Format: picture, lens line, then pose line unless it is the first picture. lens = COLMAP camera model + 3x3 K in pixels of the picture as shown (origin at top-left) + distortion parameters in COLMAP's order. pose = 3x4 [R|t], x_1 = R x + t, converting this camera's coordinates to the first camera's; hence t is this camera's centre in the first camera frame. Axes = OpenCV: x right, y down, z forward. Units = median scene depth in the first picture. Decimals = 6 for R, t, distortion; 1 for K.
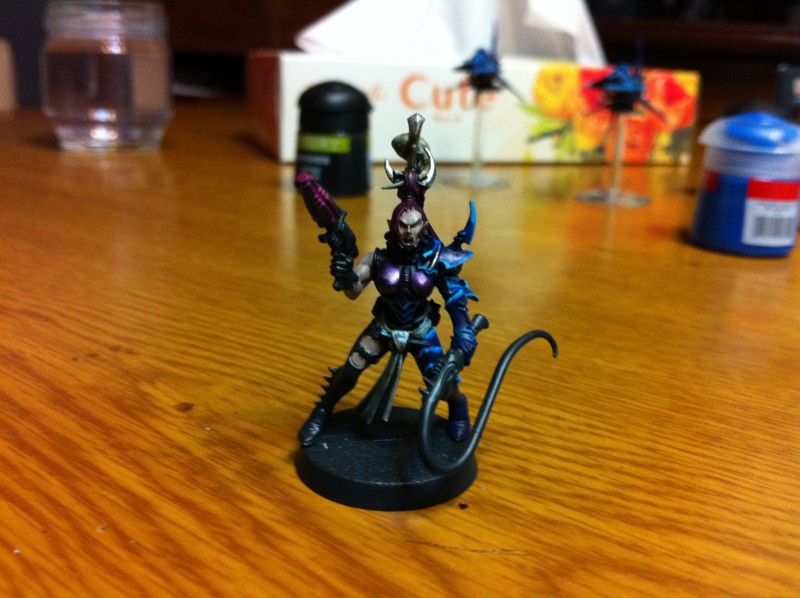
lens RADIAL K [[792.8, 0, 400.0], [0, 792.8, 299.0], [0, 0, 1]] dist [0.043764, -0.257566]
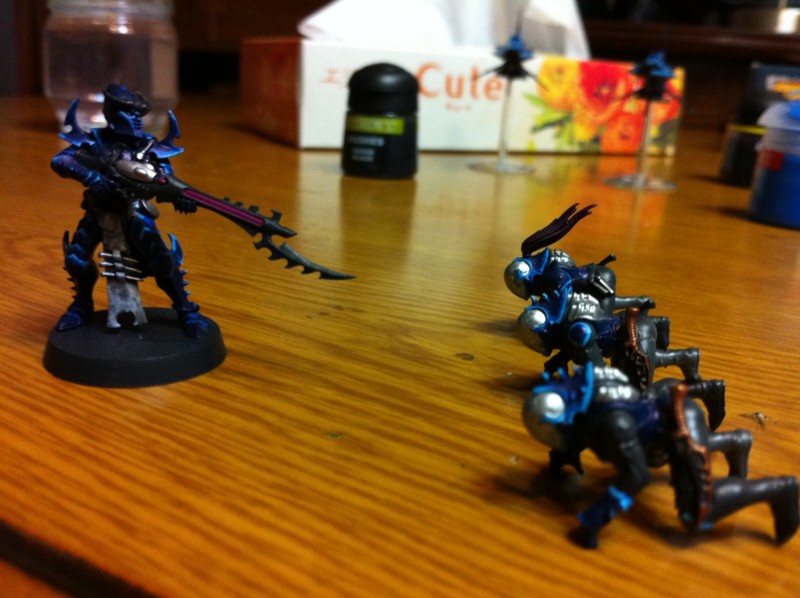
lens RADIAL K [[792.8, 0, 400.0], [0, 792.8, 299.0], [0, 0, 1]] dist [0.043764, -0.257566]
pose [[0.993356, -0.014002, 0.114230, -0.134876], [0.014365, 0.999894, -0.002352, 0.018879], [-0.114185, 0.003977, 0.993452, 0.004294]]
